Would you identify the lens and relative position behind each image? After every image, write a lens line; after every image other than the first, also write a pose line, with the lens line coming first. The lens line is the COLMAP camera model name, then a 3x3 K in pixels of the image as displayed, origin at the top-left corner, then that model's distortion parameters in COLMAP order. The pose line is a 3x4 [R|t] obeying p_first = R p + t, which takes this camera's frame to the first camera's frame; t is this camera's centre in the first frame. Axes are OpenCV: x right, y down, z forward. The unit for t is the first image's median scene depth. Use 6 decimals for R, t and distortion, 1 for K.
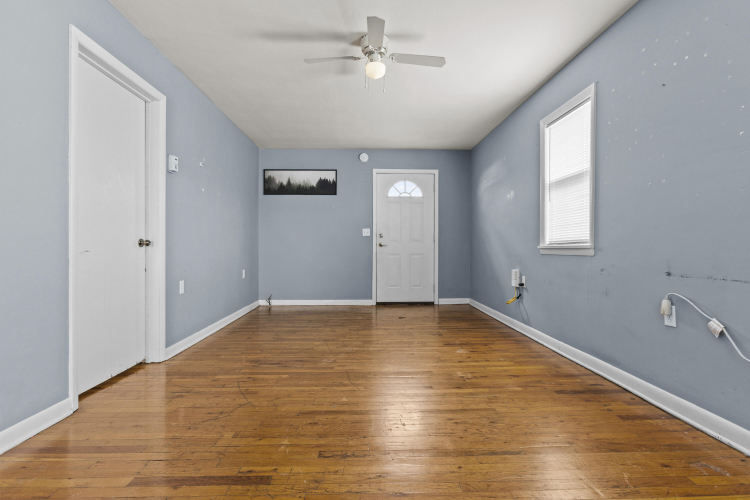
lens RADIAL K [[372.4, 0, 370.4], [0, 372.4, 248.4], [0, 0, 1]] dist [-0.031497, 0.025024]
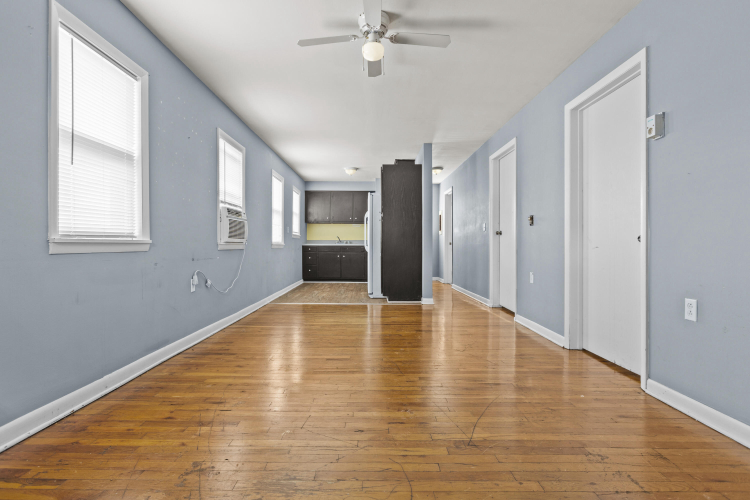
lens RADIAL K [[372.4, 0, 370.4], [0, 372.4, 248.4], [0, 0, 1]] dist [-0.031497, 0.025024]
pose [[-0.999581, -0.003652, 0.028731, -0.006302], [-0.003367, 0.999945, 0.009966, 0.001070], [-0.028766, 0.009865, -0.999537, 1.521965]]
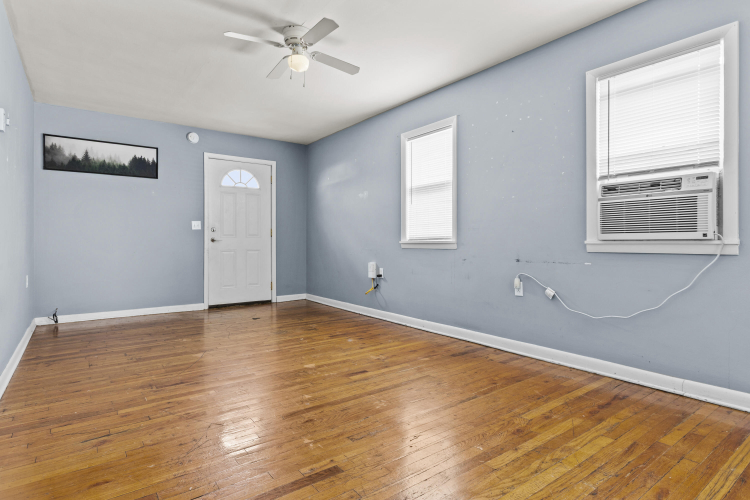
lens RADIAL K [[405.1, 0, 372.3], [0, 405.1, 241.8], [0, 0, 1]] dist [-0.006186, 0.000399]
pose [[0.820874, -0.002486, 0.571103, -0.347127], [0.004410, 0.999988, -0.001986, -0.002928], [-0.571092, 0.004149, 0.820876, 0.004903]]
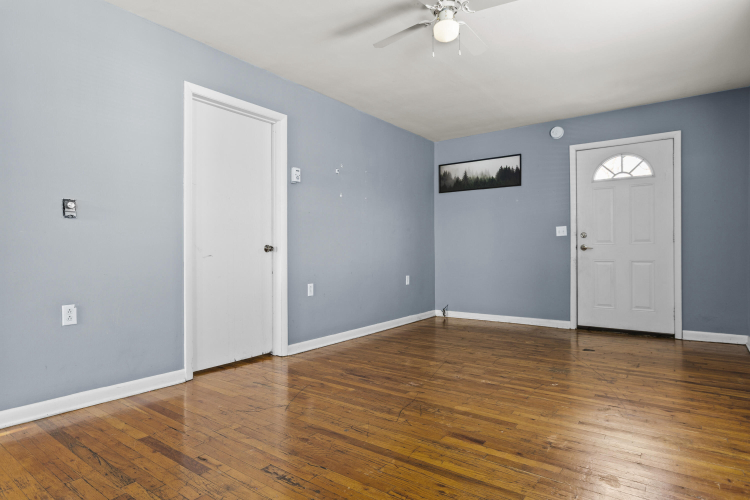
lens RADIAL K [[424.6, 0, 365.1], [0, 424.6, 248.9], [0, 0, 1]] dist [-0.007155, 0.000608]
pose [[0.780752, -0.007803, -0.624792, 0.352672], [0.002425, 0.999952, -0.009457, -0.000558], [0.624836, 0.005868, 0.780734, 0.137261]]
